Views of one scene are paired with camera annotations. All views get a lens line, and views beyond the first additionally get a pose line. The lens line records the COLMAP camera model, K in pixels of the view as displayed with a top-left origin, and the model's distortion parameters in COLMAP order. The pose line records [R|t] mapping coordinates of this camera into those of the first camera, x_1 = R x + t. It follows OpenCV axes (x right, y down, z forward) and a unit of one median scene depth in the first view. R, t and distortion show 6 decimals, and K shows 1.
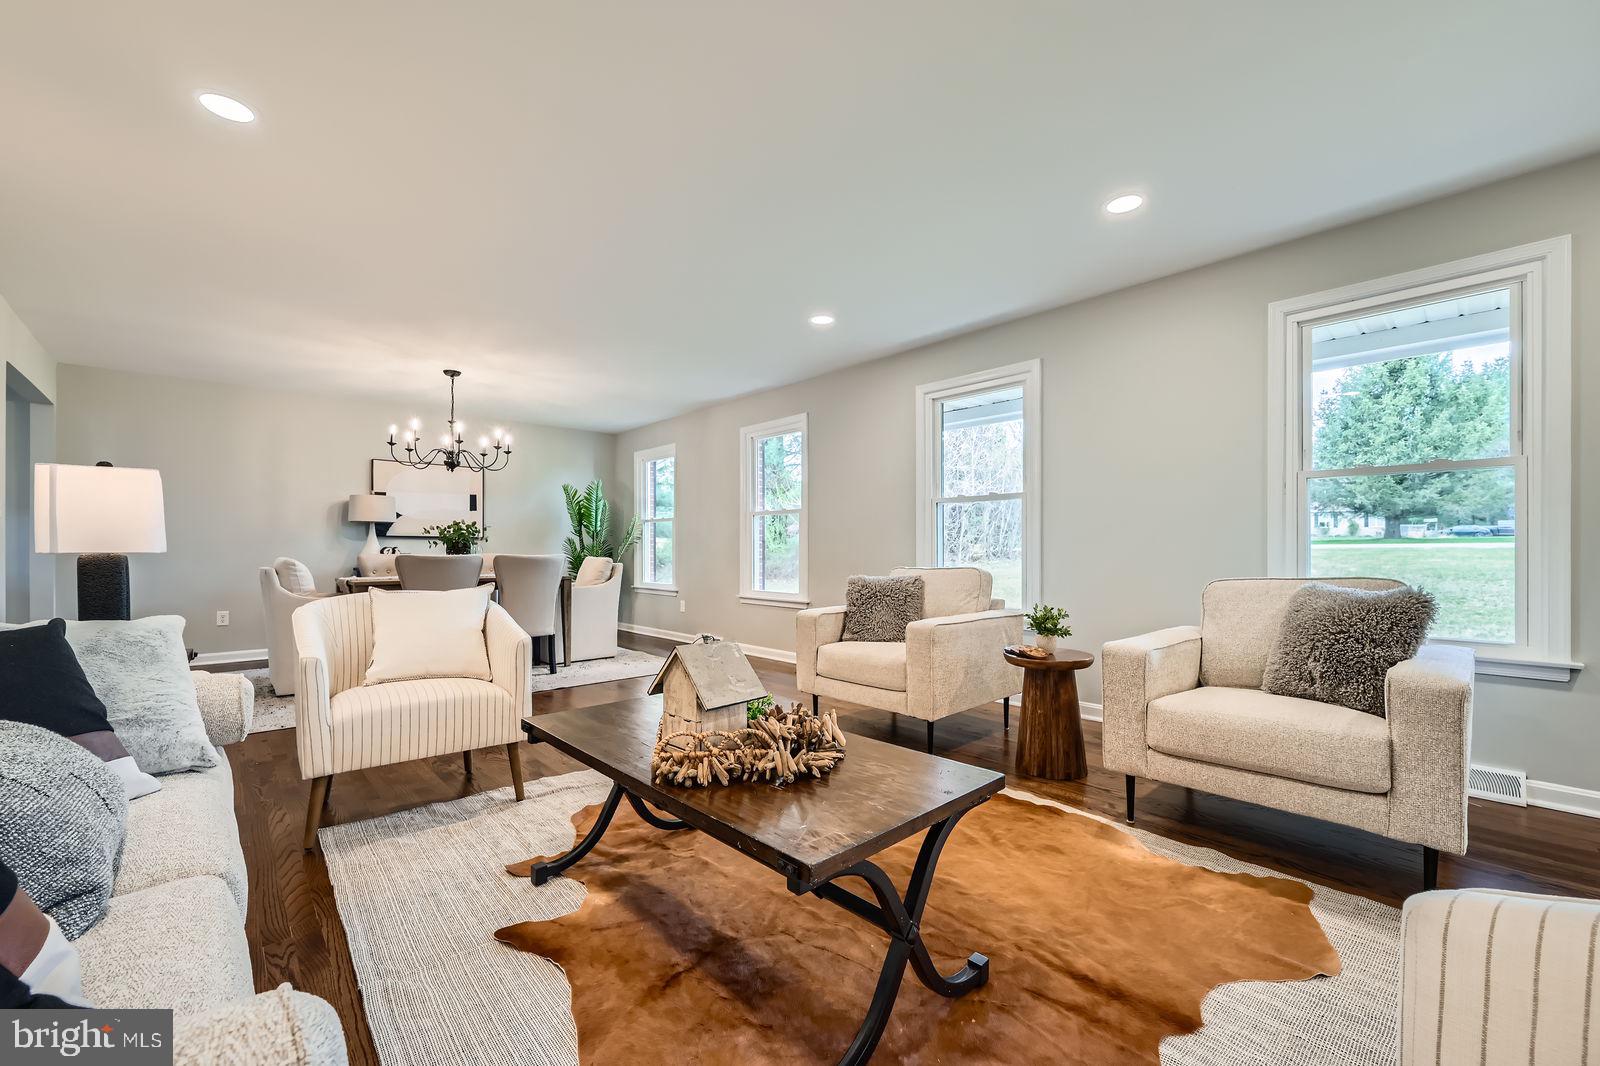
lens RADIAL K [[636.9, 0, 793.7], [0, 636.9, 548.6], [0, 0, 1]] dist [0.002094, 0.000272]
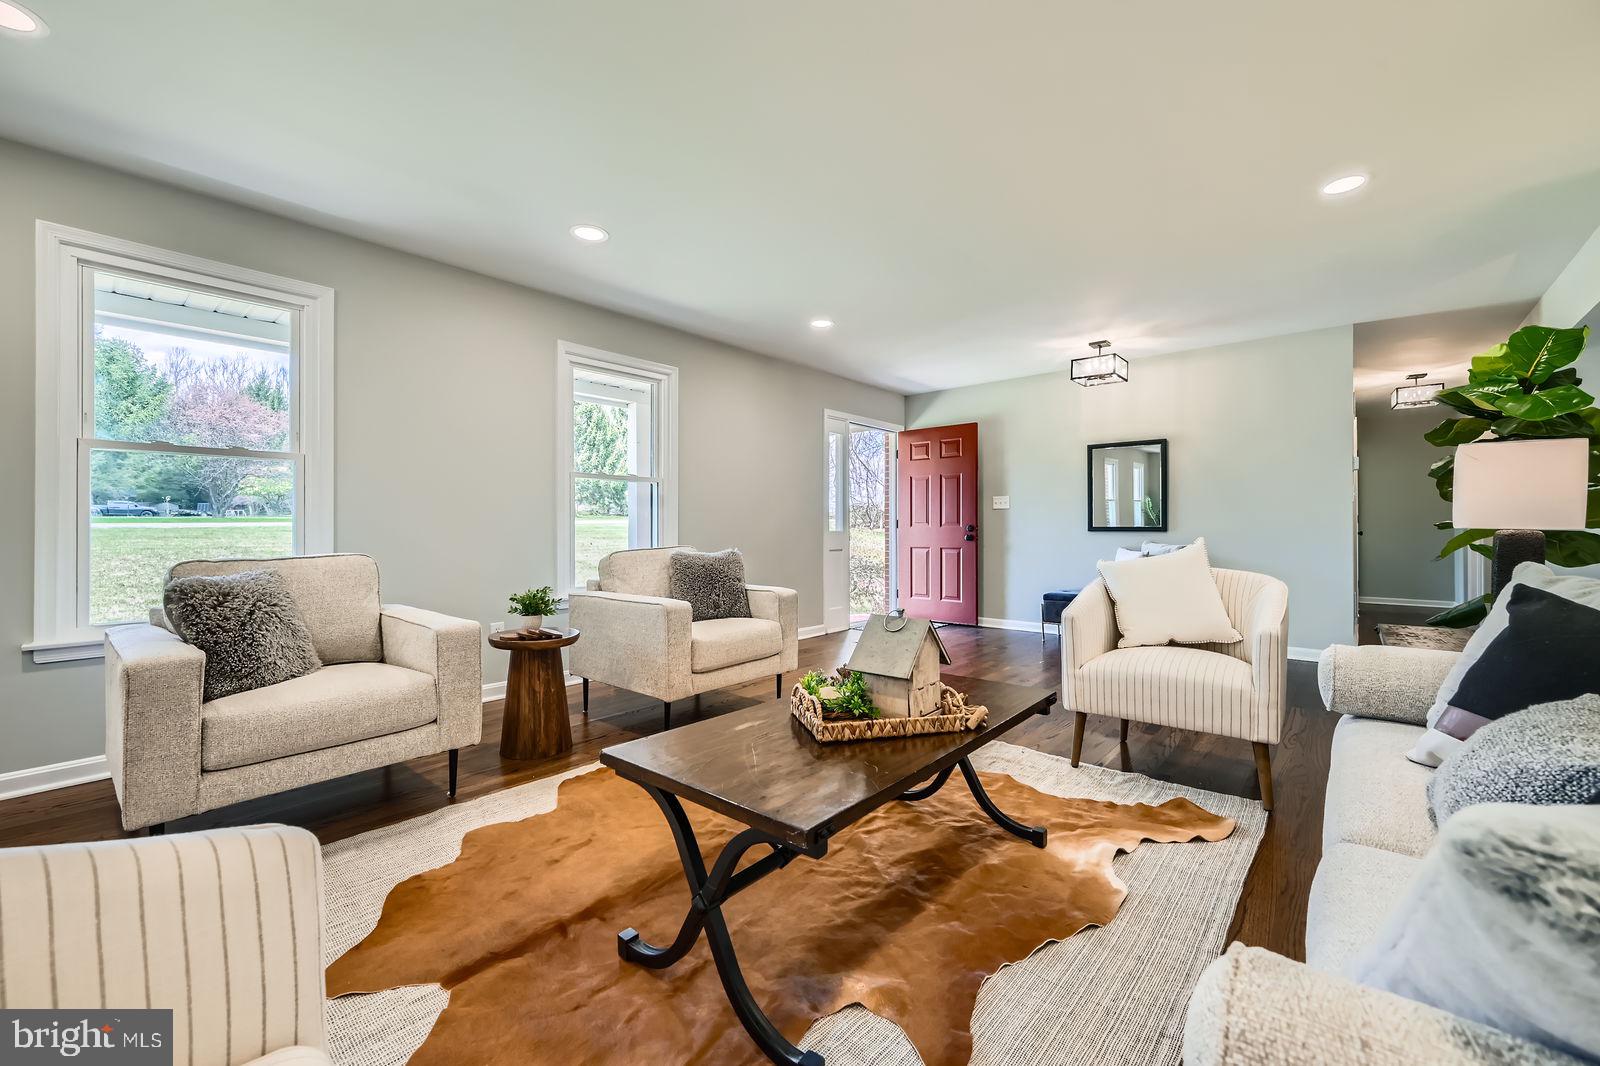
lens RADIAL K [[636.9, 0, 799.7], [0, 636.9, 531.9], [0, 0, 1]] dist [0.002094, 0.000272]
pose [[-0.097846, -0.002621, 0.995198, -0.556911], [-0.000262, 0.999997, 0.002608, 0.002734], [-0.995201, -0.000005, -0.097847, 0.602540]]
